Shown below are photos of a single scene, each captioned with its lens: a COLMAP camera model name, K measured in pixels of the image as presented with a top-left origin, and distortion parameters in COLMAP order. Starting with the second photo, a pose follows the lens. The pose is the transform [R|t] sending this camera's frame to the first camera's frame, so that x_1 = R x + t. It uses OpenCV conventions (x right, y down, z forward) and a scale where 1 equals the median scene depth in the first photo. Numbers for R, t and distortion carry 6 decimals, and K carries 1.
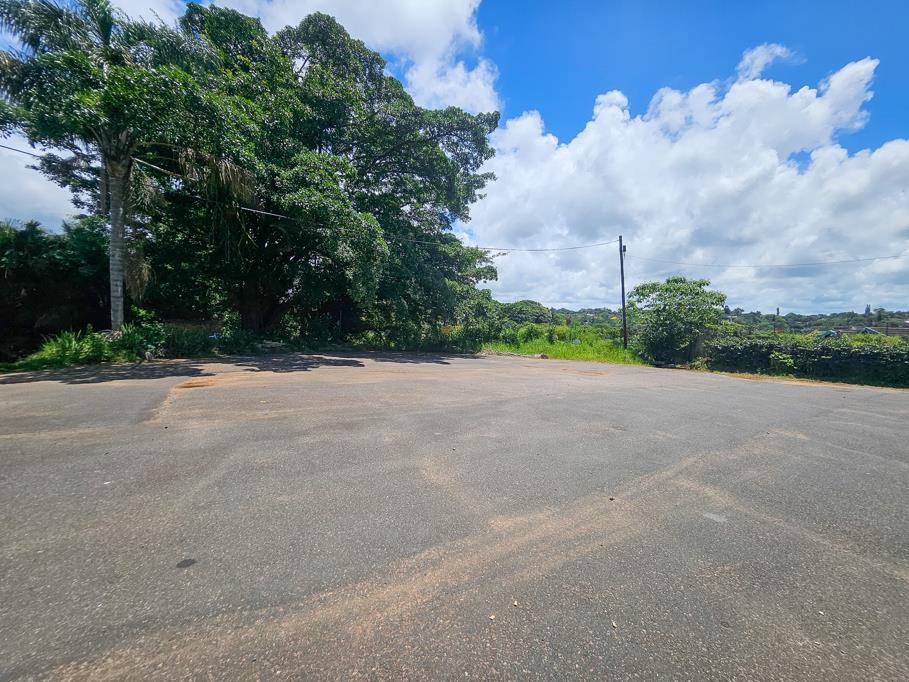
lens RADIAL K [[357.9, 0, 449.8], [0, 357.9, 343.5], [0, 0, 1]] dist [-0.013258, 0.001999]
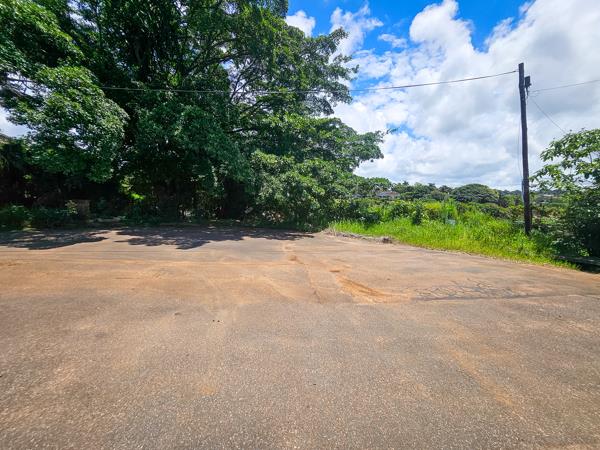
lens RADIAL K [[236.2, 0, 305.4], [0, 236.2, 224.5], [0, 0, 1]] dist [-0.013258, 0.001999]
pose [[0.910501, 0.020339, -0.413006, 0.269744], [-0.009789, 0.999570, 0.027646, -0.011002], [0.413390, -0.021129, 0.910309, 0.392757]]
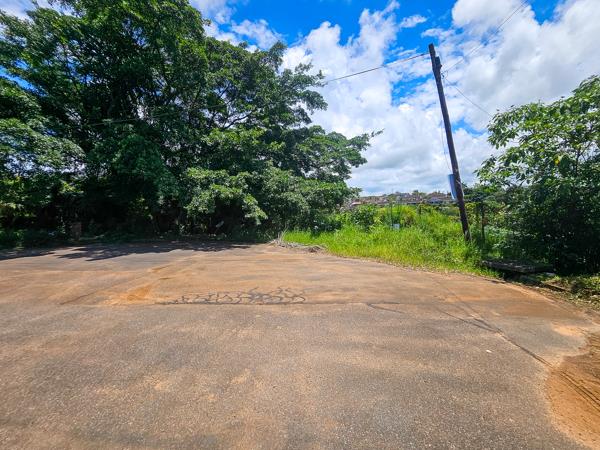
lens RADIAL K [[236.2, 0, 308.3], [0, 236.2, 225.7], [0, 0, 1]] dist [-0.013258, 0.001999]
pose [[0.800642, -0.027469, -0.598514, 0.486720], [0.025145, 0.999609, -0.012241, -0.009514], [0.598616, -0.005250, 0.801019, 0.536641]]
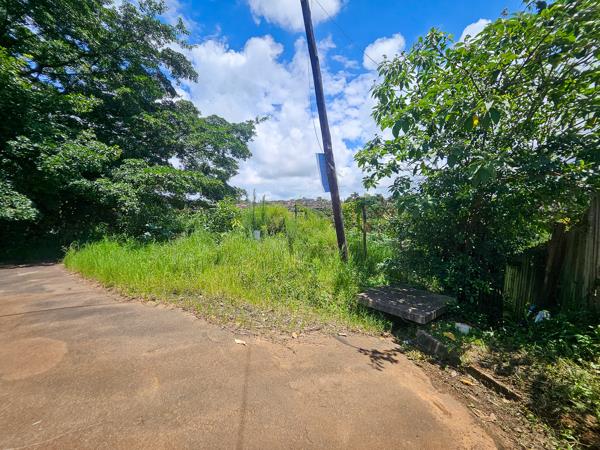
lens RADIAL K [[236.2, 0, 301.6], [0, 236.2, 224.6], [0, 0, 1]] dist [-0.013258, 0.001999]
pose [[0.955453, -0.031616, -0.293444, 0.498411], [0.025539, 0.999373, -0.024520, -0.012717], [0.294035, 0.015933, 0.955662, 0.716544]]
